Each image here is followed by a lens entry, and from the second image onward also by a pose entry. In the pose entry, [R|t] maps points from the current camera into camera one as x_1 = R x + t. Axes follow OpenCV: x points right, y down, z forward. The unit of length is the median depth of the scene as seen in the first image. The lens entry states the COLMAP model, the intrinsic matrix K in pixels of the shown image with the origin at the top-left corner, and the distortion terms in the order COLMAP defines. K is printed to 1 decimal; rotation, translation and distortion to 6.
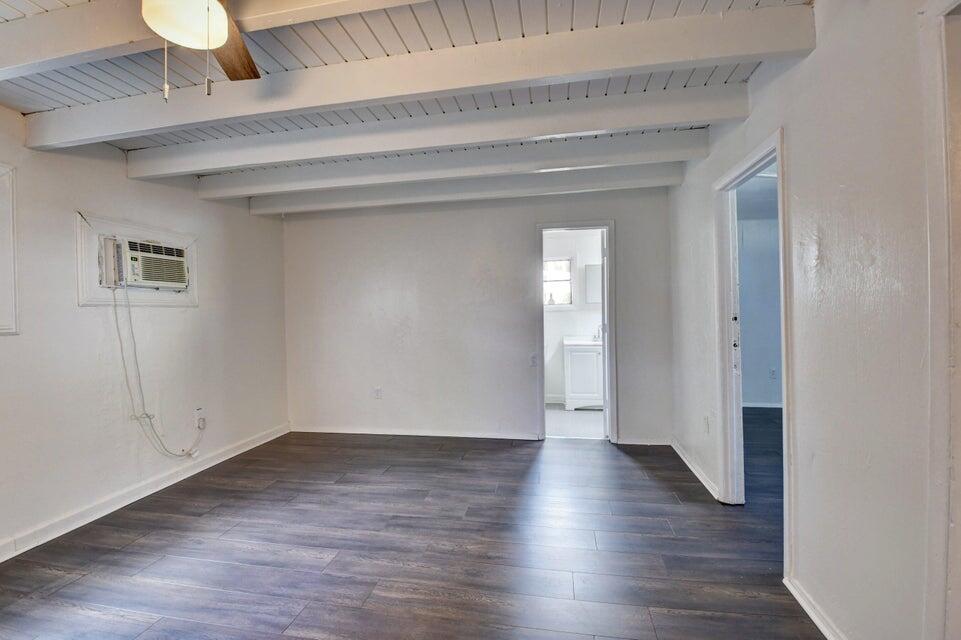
lens RADIAL K [[428.8, 0, 481.4], [0, 428.8, 317.5], [0, 0, 1]] dist [-0.014525, -0.005264]
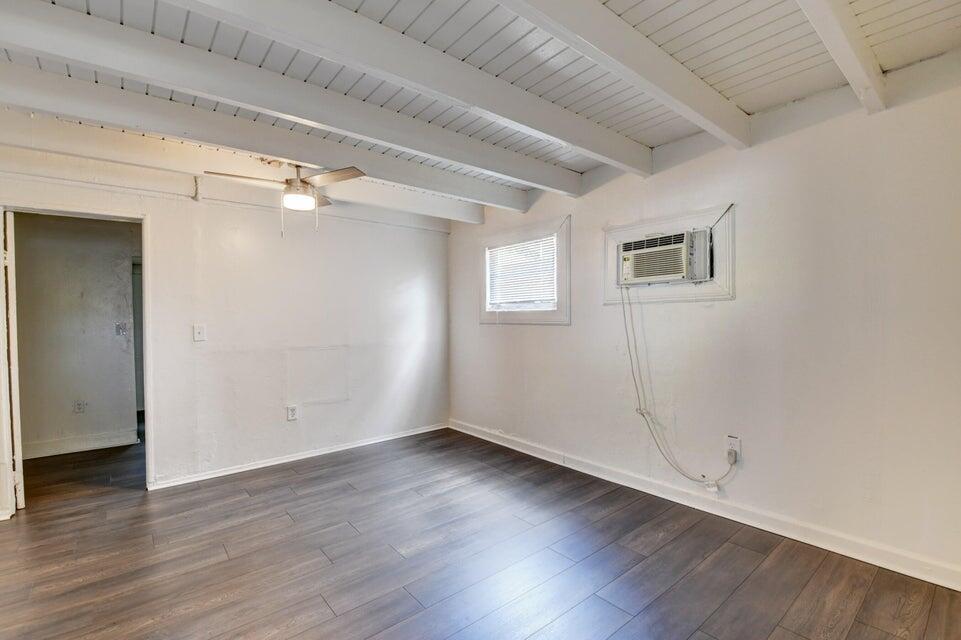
lens RADIAL K [[428.8, 0, 480.7], [0, 428.8, 318.9], [0, 0, 1]] dist [-0.014525, -0.005264]
pose [[-0.653644, 0.033839, -0.756045, 0.220451], [0.022530, 0.999427, 0.025254, -0.023972], [0.756466, -0.000526, -0.654032, 1.381924]]
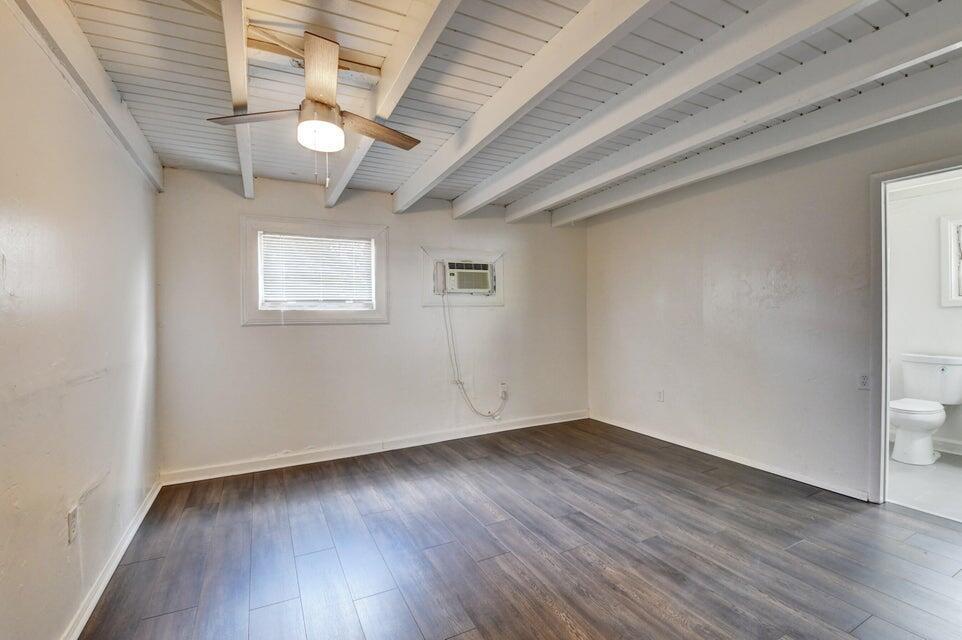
lens RADIAL K [[429.2, 0, 485.6], [0, 429.2, 316.3], [0, 0, 1]] dist [-0.014525, -0.005264]
pose [[0.612886, 0.018933, -0.789945, 0.414416], [-0.006915, 0.999803, 0.018598, -0.021126], [0.790141, -0.005936, 0.612896, 0.175421]]
